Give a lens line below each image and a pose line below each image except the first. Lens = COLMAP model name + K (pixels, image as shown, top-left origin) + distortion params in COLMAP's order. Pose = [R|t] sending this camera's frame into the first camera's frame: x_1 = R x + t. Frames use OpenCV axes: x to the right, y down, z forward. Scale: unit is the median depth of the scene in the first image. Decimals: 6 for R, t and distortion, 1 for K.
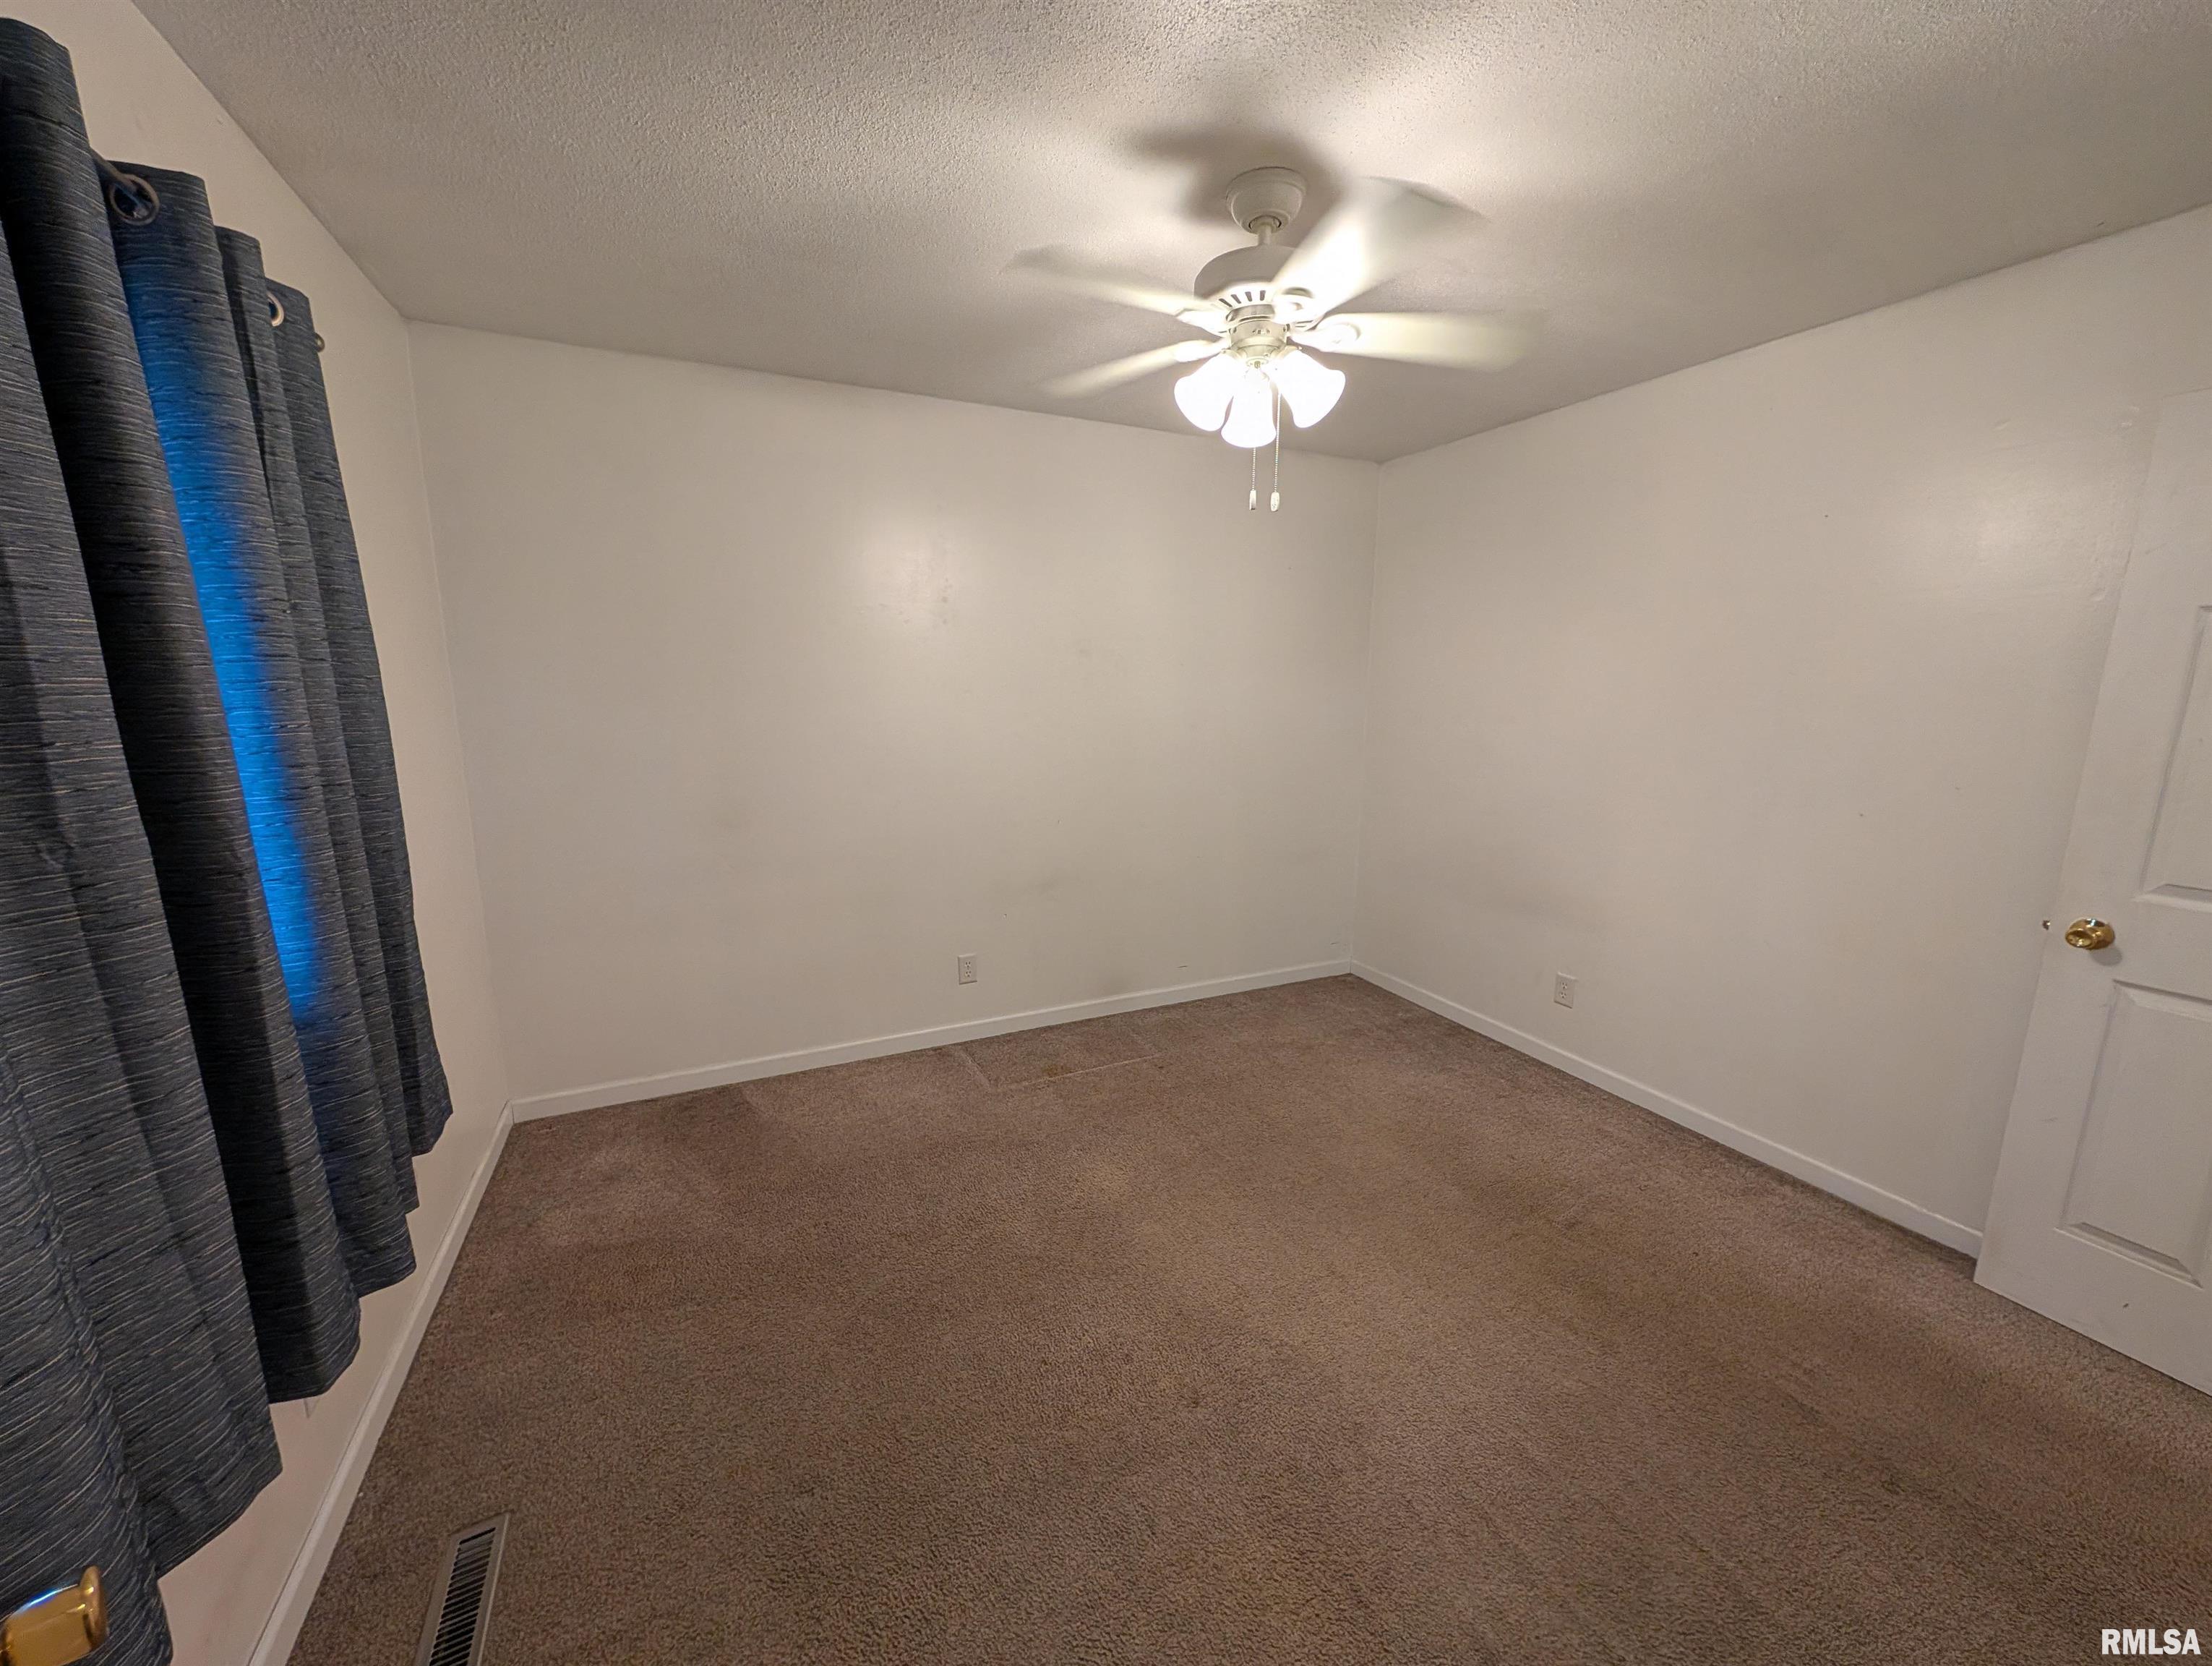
lens RADIAL K [[839.5, 0, 1106.8], [0, 839.5, 837.4], [0, 0, 1]] dist [0.002338, -0.000404]
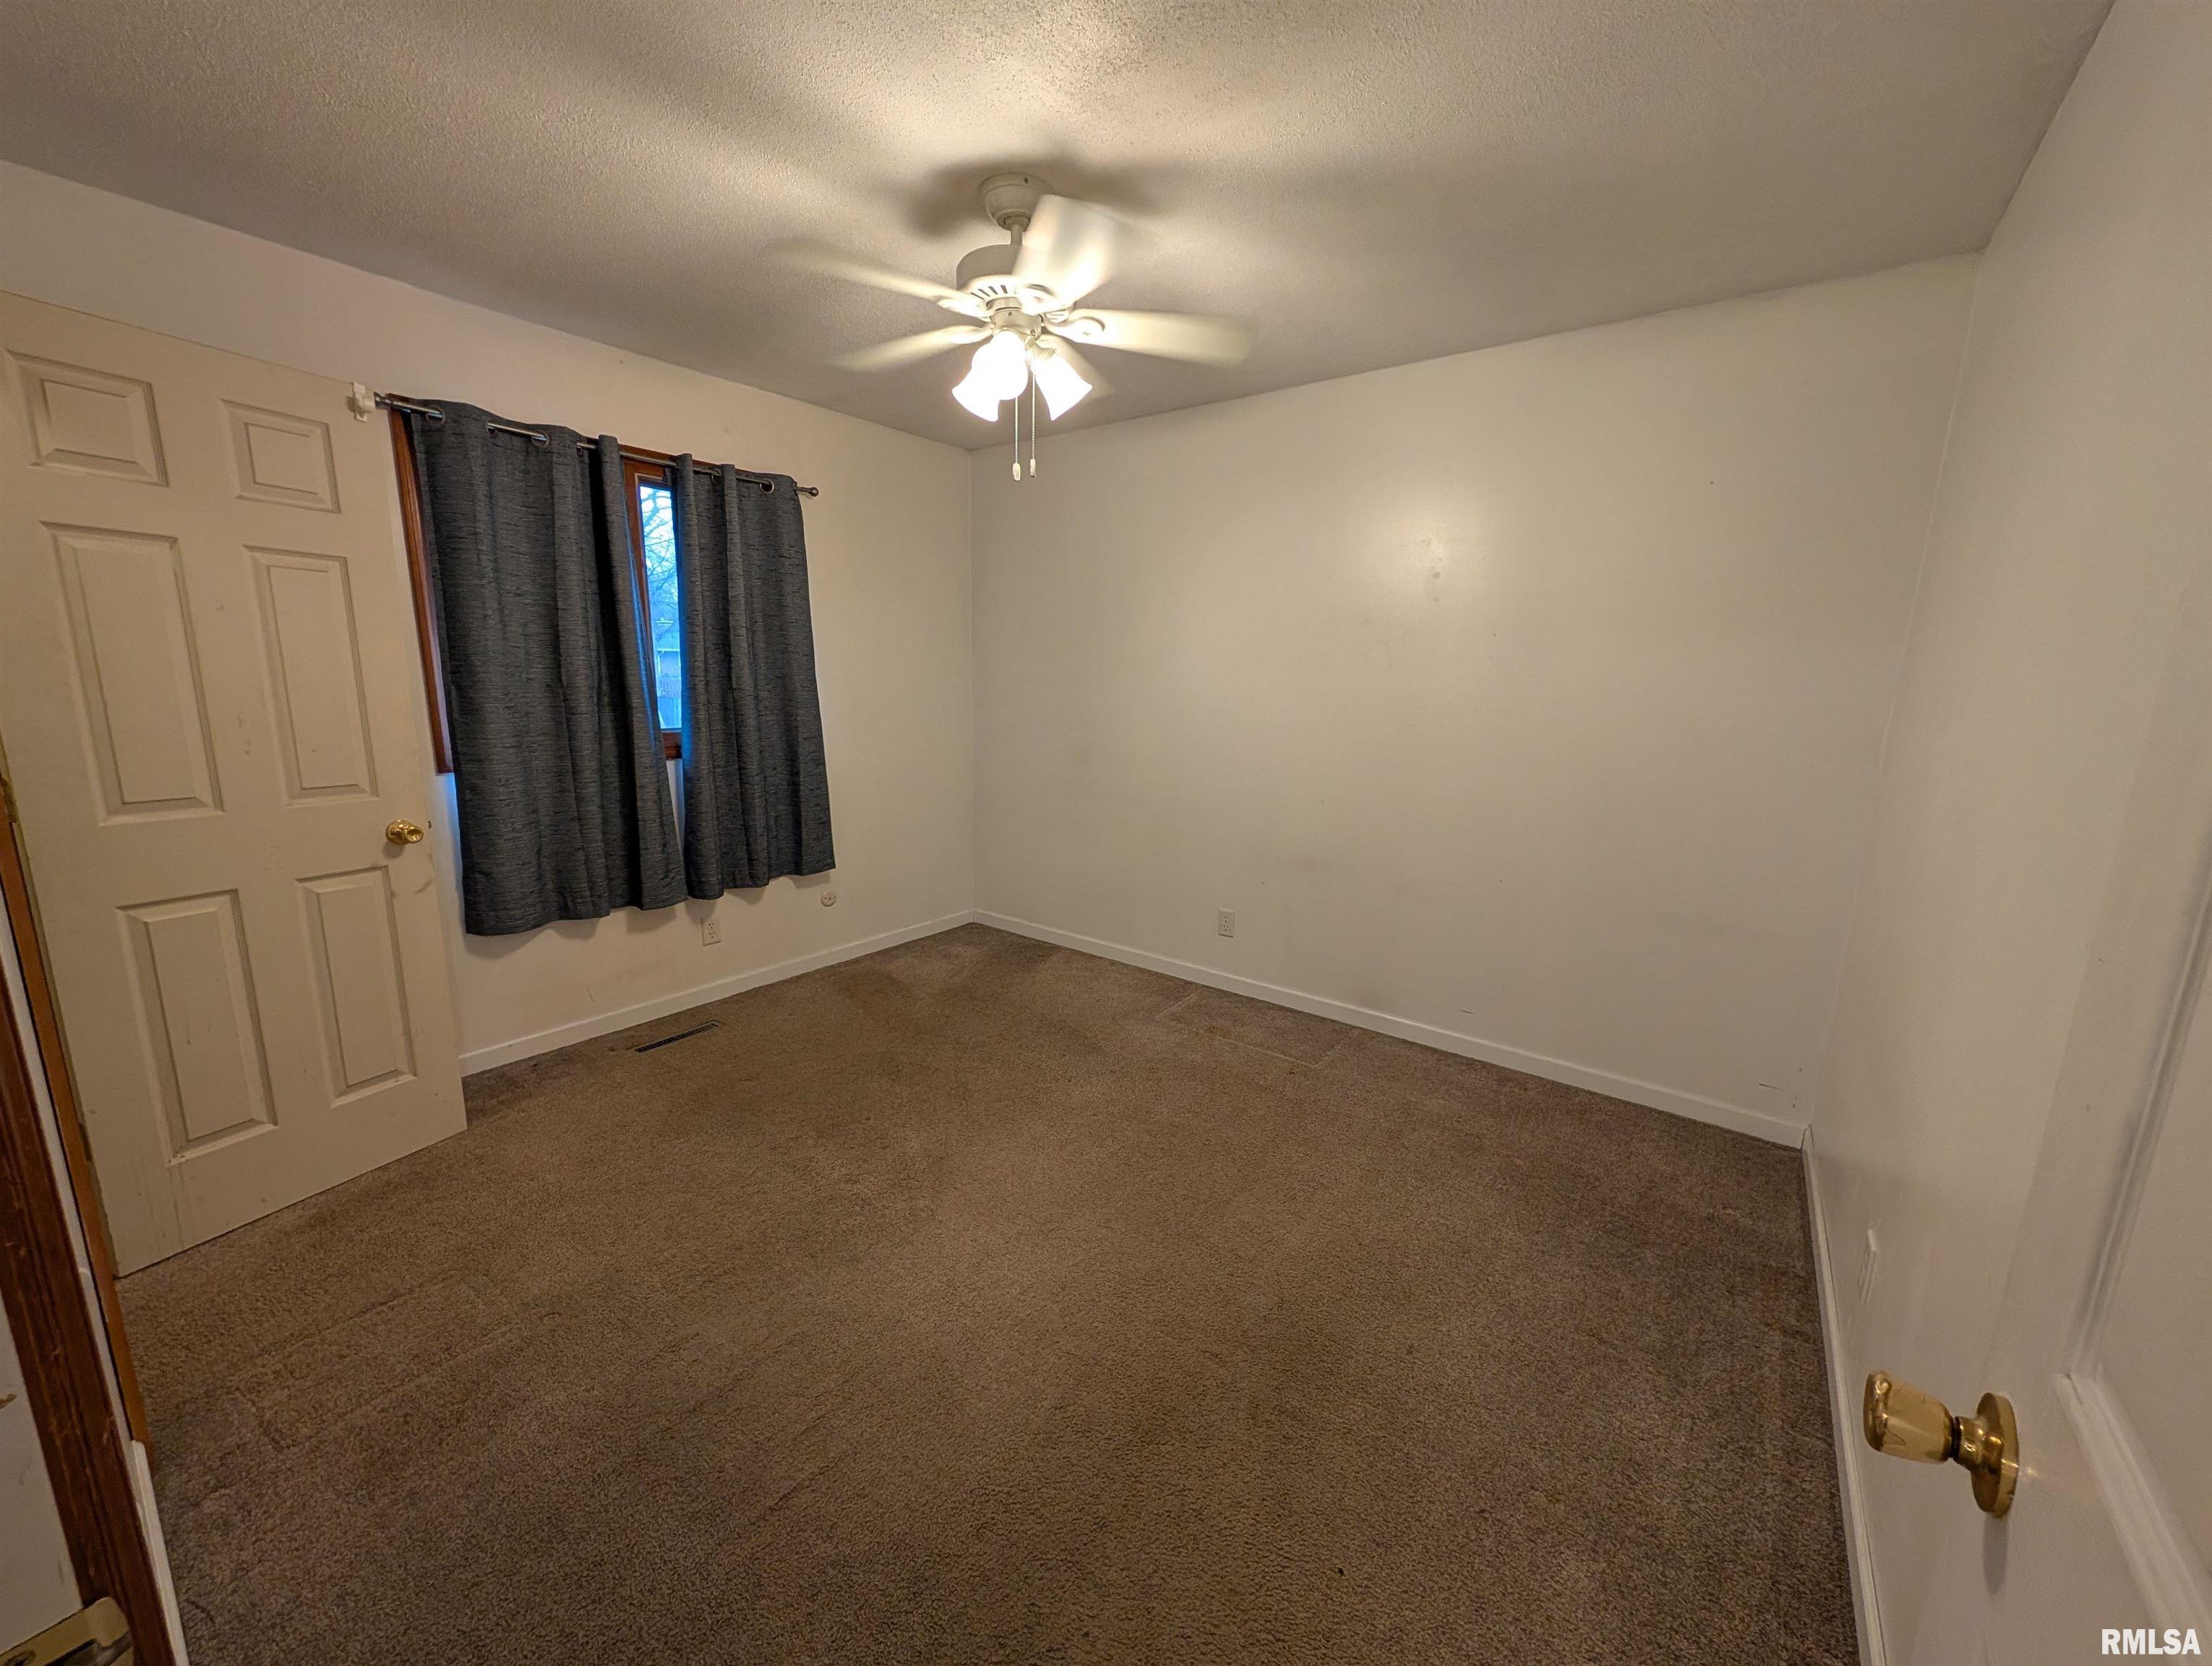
lens RADIAL K [[839.5, 0, 1097.6], [0, 839.5, 835.4], [0, 0, 1]] dist [0.002338, -0.000404]
pose [[0.459543, 0.174388, -0.870867, 0.764013], [-0.180862, 0.978363, 0.100476, -0.036268], [0.869546, 0.111333, 0.481140, 0.365073]]
